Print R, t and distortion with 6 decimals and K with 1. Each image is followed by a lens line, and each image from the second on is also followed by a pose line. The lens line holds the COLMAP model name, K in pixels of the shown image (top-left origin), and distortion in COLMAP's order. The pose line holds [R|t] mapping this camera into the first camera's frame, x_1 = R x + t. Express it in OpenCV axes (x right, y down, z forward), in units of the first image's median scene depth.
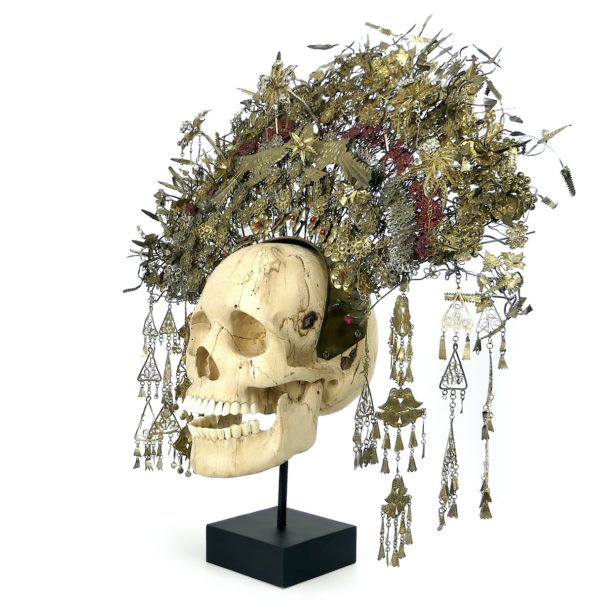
lens RADIAL K [[924.5, 0, 300.0], [0, 924.5, 300.0], [0, 0, 1]] dist [-0.010116, -0.022634]
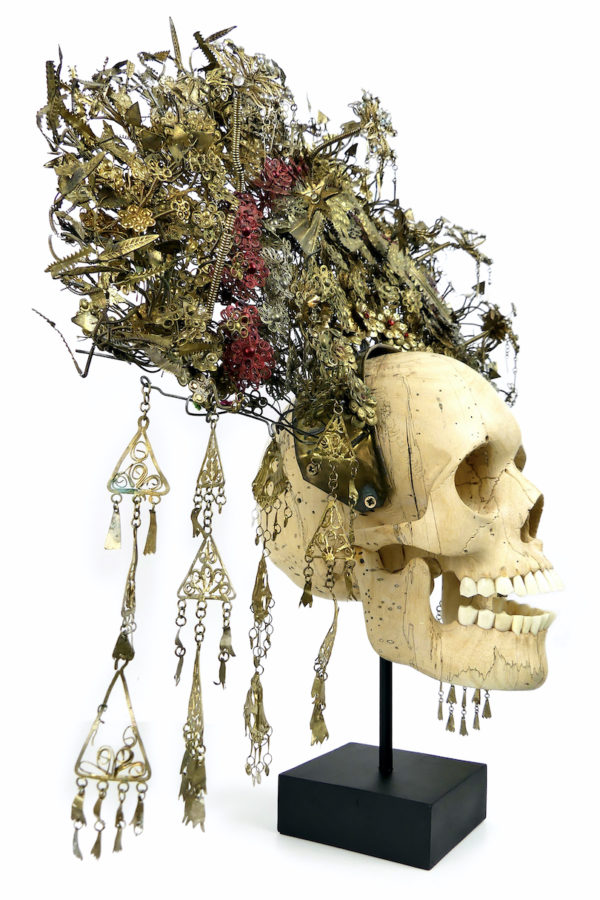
lens RADIAL K [[877.1, 0, 300.0], [0, 877.1, 450.0], [0, 0, 1]] dist [-0.018115, 0.006065]
pose [[-0.221530, 0.074216, 0.972325, -0.694997], [0.015513, 0.997242, -0.072583, 0.062763], [-0.975030, -0.000996, -0.222070, 1.310721]]
